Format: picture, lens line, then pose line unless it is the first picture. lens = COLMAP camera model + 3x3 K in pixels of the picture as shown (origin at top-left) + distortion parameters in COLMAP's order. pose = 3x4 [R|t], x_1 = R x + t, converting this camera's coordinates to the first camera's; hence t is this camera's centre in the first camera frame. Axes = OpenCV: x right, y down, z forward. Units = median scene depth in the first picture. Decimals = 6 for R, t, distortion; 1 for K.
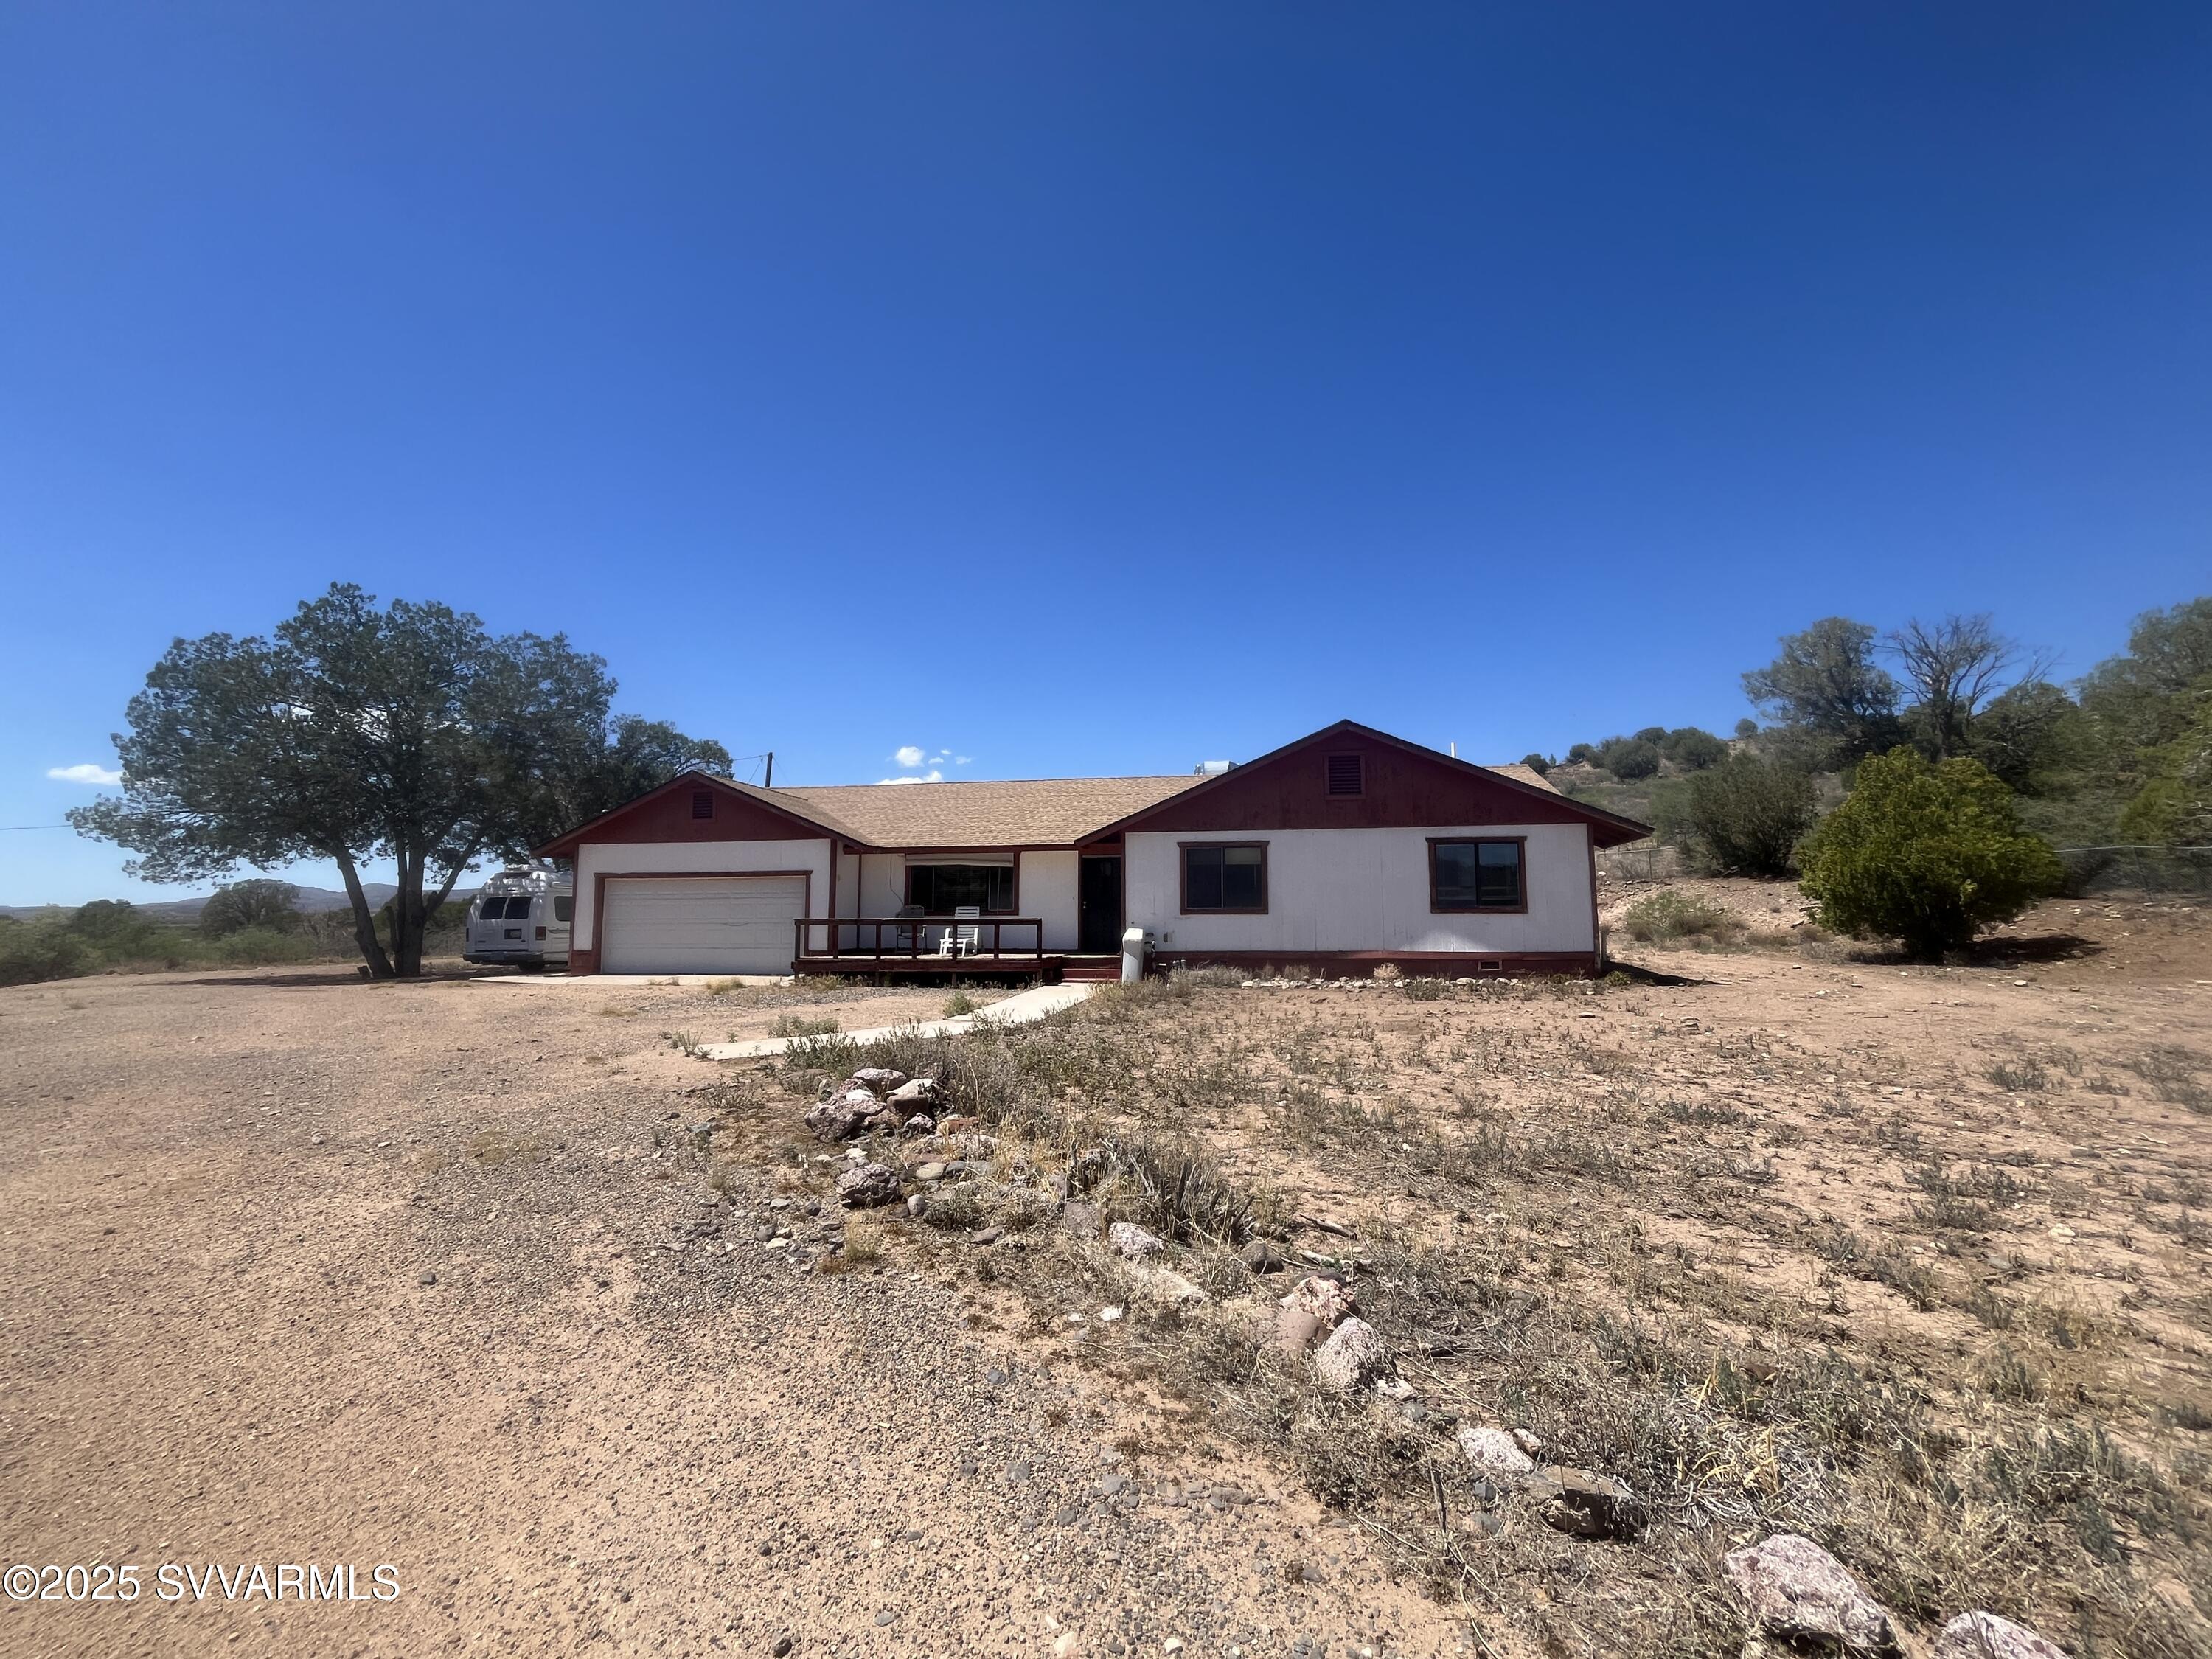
lens RADIAL K [[898.3, 0, 1106.0], [0, 898.3, 829.5], [0, 0, 1]] dist [-0.003139, 0.000208]
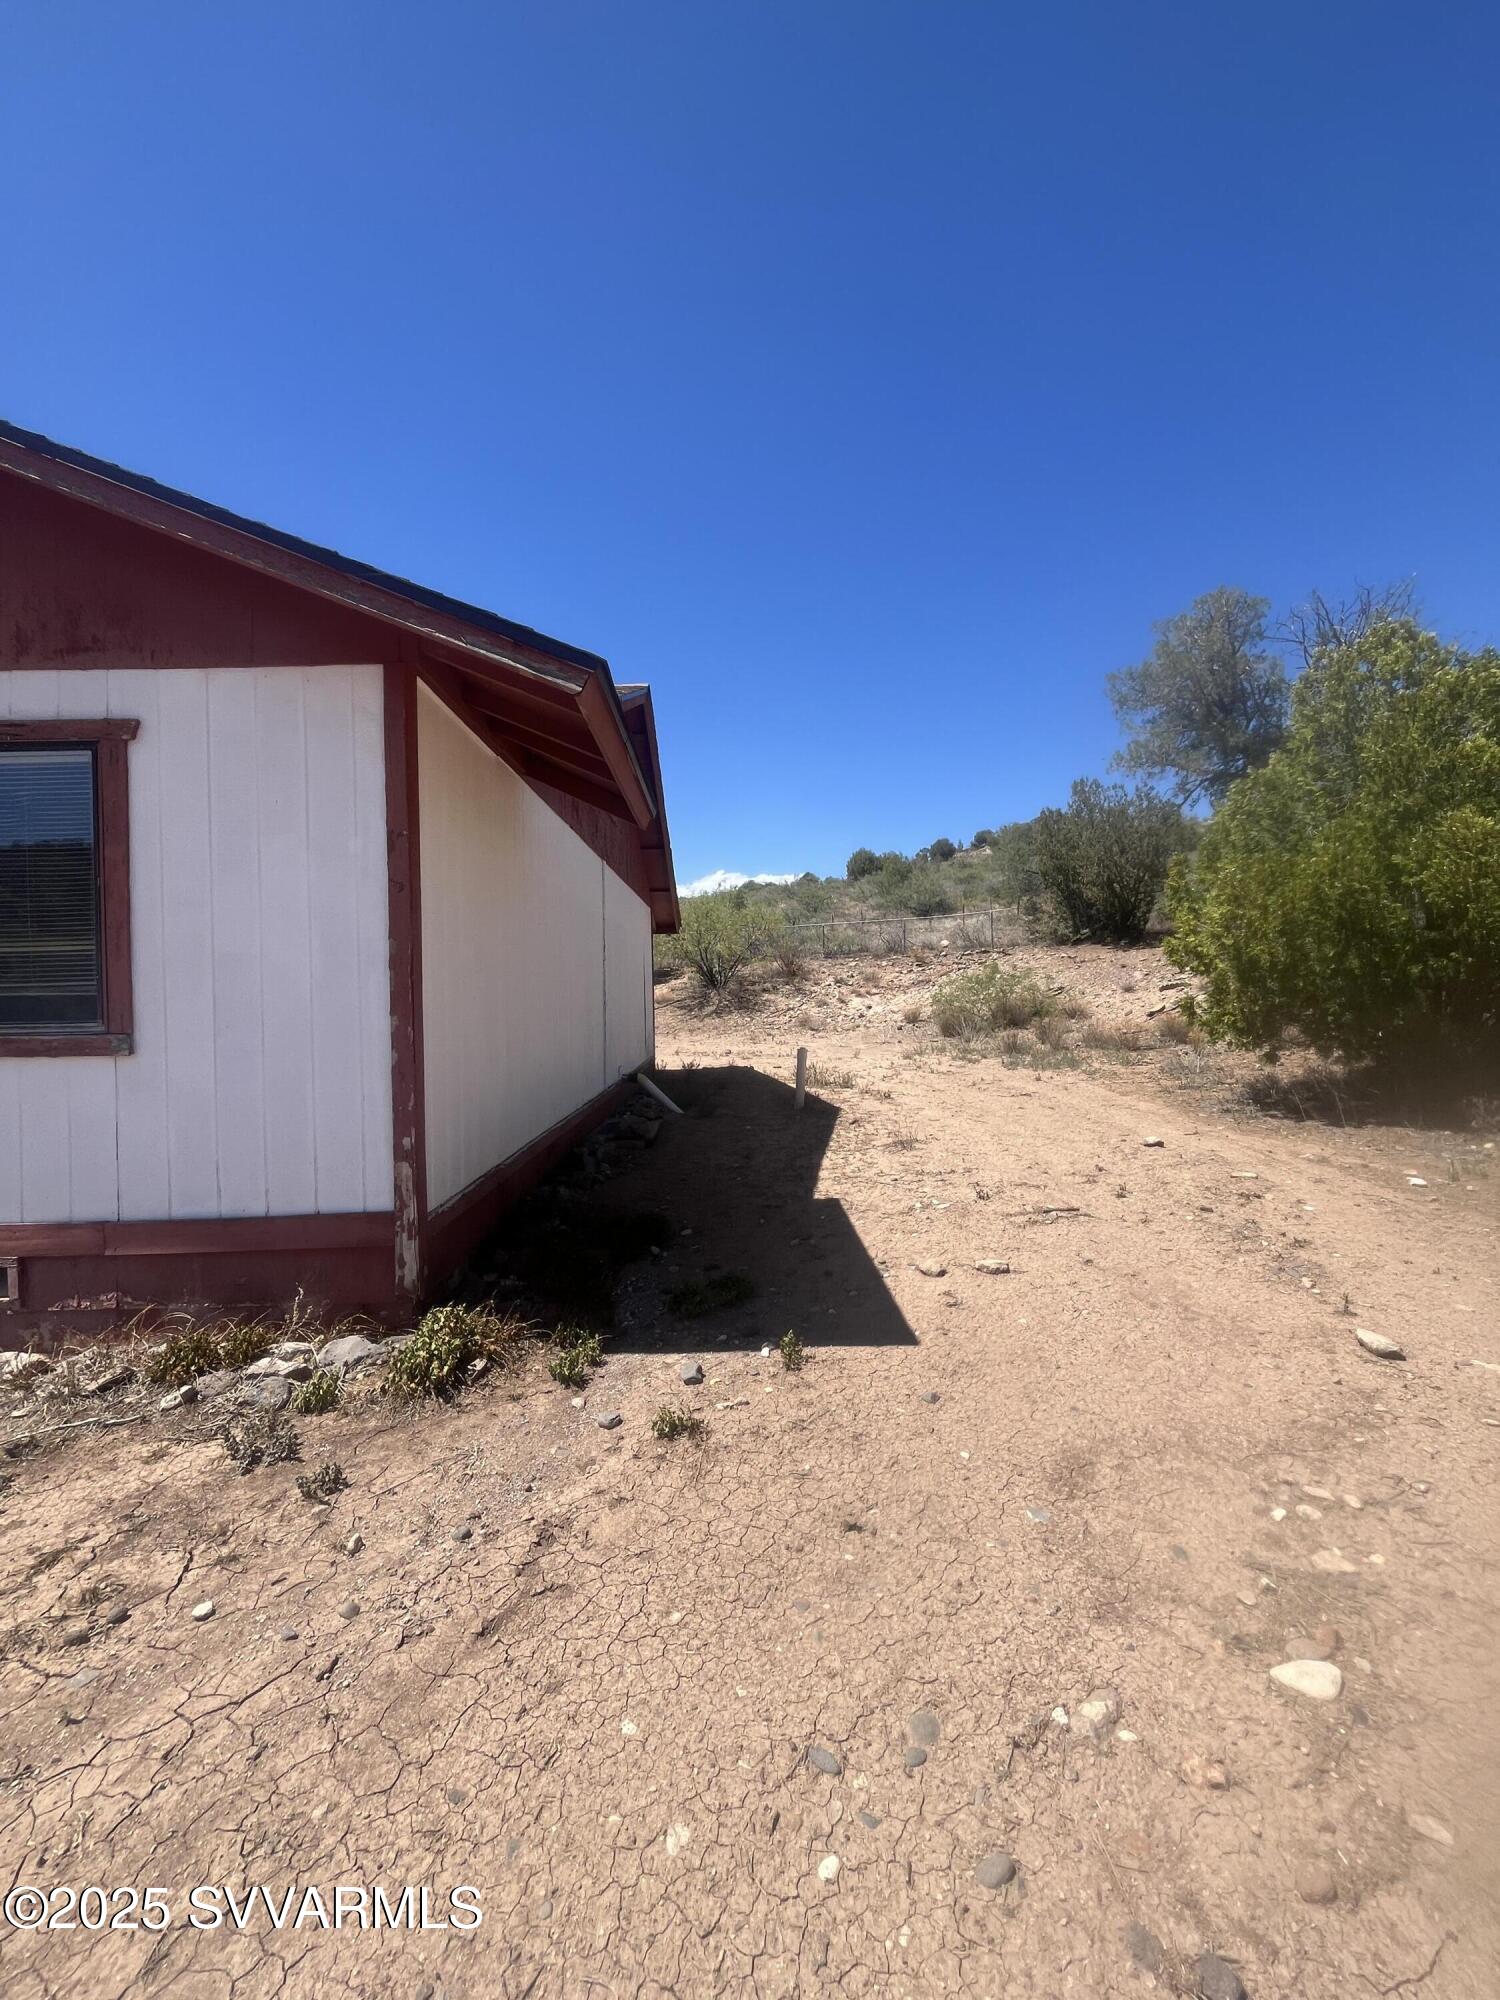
lens RADIAL K [[812.2, 0, 750.0], [0, 812.2, 1000.0], [0, 0, 1]] dist [-0.003139, 0.000208]
pose [[0.981240, -0.019318, 0.191818, 0.435247], [-0.000908, 0.994493, 0.104800, 0.042832], [-0.192786, -0.103008, 0.975819, 0.569155]]
